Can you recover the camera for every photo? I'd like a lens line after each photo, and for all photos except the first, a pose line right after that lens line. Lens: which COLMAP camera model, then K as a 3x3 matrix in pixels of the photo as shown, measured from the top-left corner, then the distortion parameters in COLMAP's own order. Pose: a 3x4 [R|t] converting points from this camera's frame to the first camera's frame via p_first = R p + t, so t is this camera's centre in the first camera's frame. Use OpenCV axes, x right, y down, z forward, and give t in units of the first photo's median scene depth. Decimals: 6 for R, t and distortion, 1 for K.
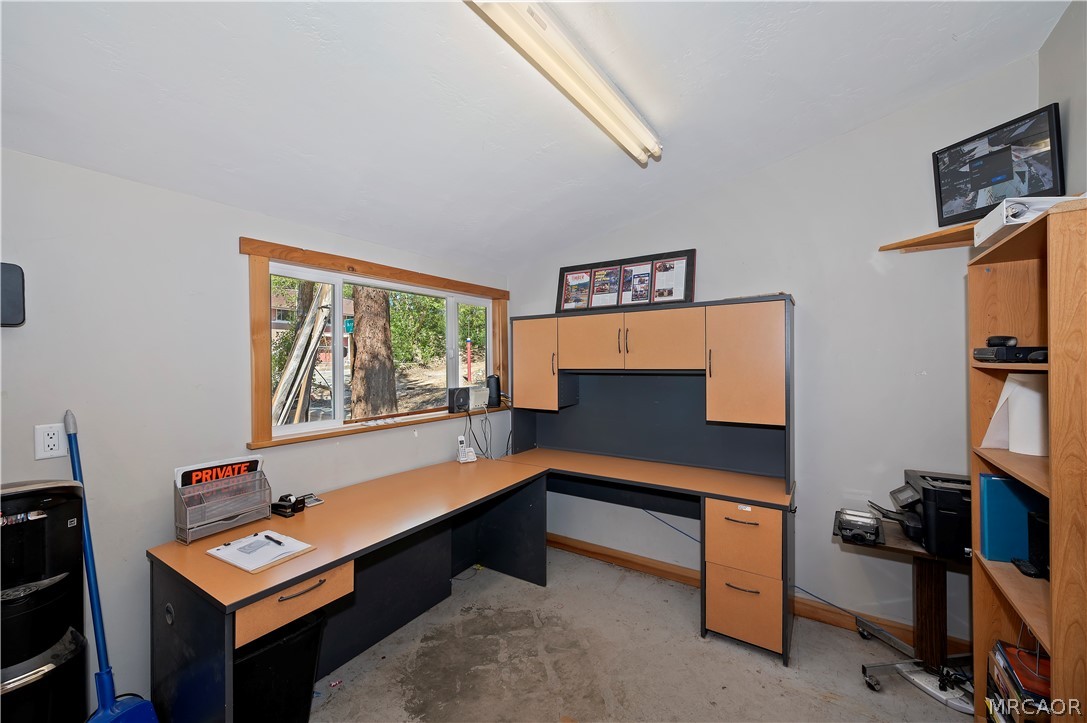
lens RADIAL K [[439.6, 0, 547.0], [0, 439.6, 358.4], [0, 0, 1]] dist [-0.001254, -0.000036]
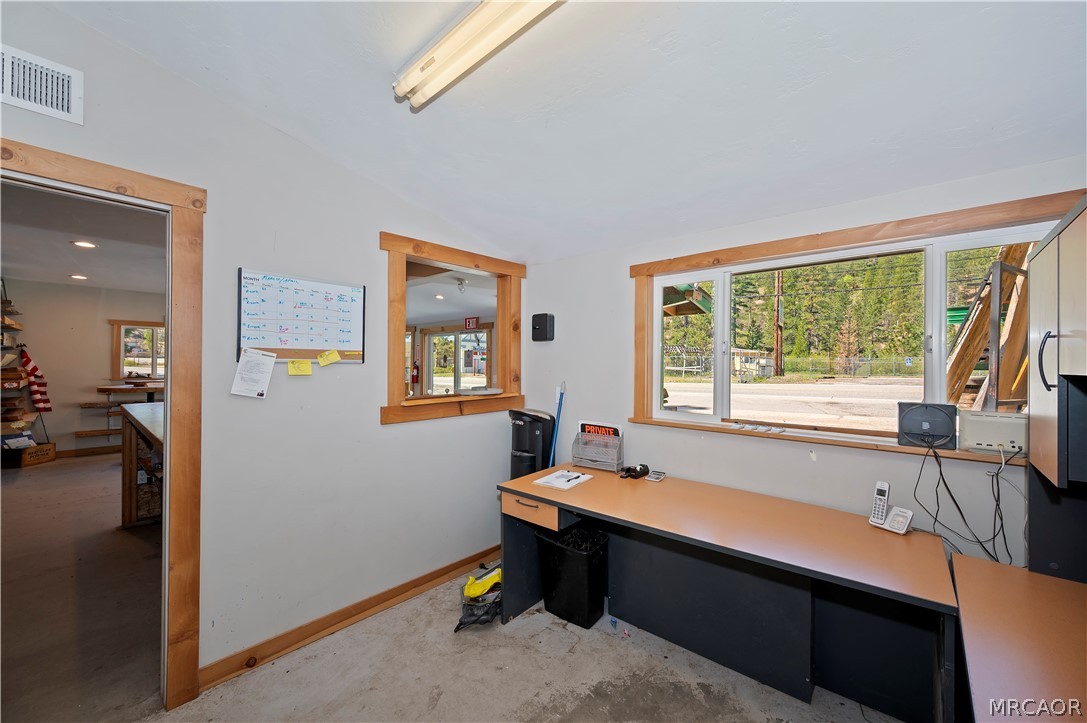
lens RADIAL K [[439.6, 0, 547.0], [0, 439.6, 358.4], [0, 0, 1]] dist [-0.001254, -0.000036]
pose [[-0.160470, -0.008276, -0.987006, 0.694266], [-0.005834, 0.999955, -0.007436, 0.024143], [0.987023, 0.004564, -0.160511, 0.961605]]
